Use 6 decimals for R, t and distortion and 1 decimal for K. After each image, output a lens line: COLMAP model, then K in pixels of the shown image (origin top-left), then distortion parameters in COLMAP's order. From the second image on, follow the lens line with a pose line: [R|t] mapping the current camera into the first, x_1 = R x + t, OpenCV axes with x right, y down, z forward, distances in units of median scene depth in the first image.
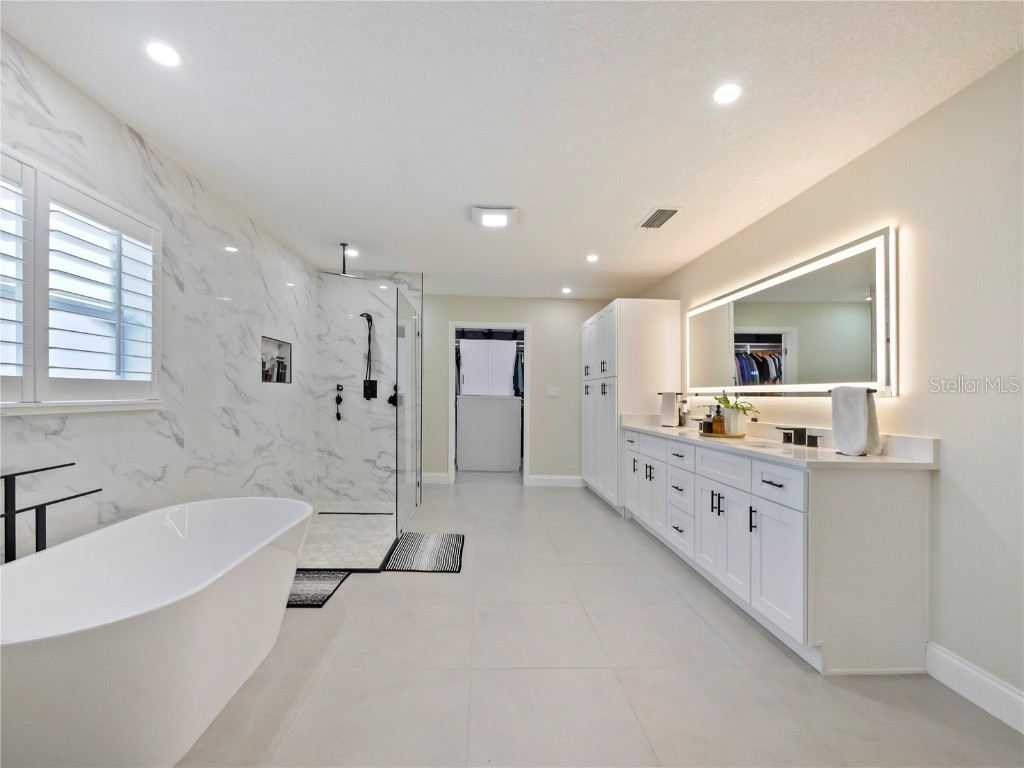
lens RADIAL K [[413.3, 0, 508.7], [0, 413.3, 388.4], [0, 0, 1]] dist [-0.000339, -0.000394]
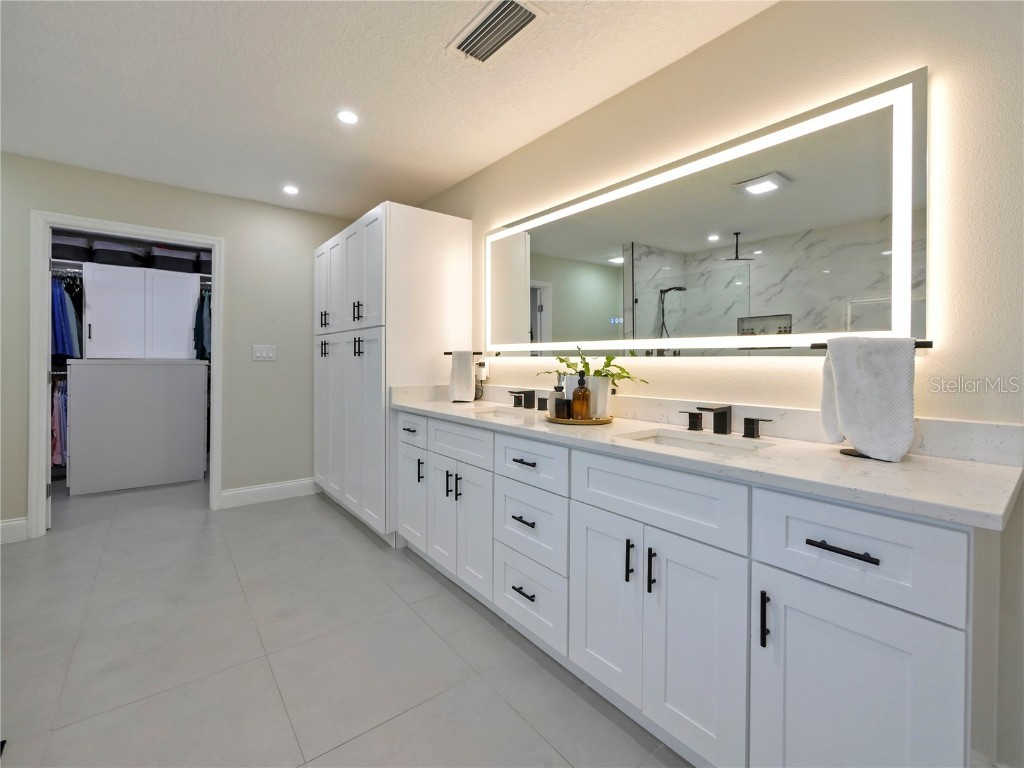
lens RADIAL K [[451.0, 0, 496.8], [0, 451.0, 346.8], [0, 0, 1]] dist [0.000512, -0.001245]
pose [[0.828610, 0.001628, 0.559823, 0.026695], [0.000284, 0.999994, -0.003328, 0.005341], [-0.559826, 0.002917, 0.828605, 0.424508]]
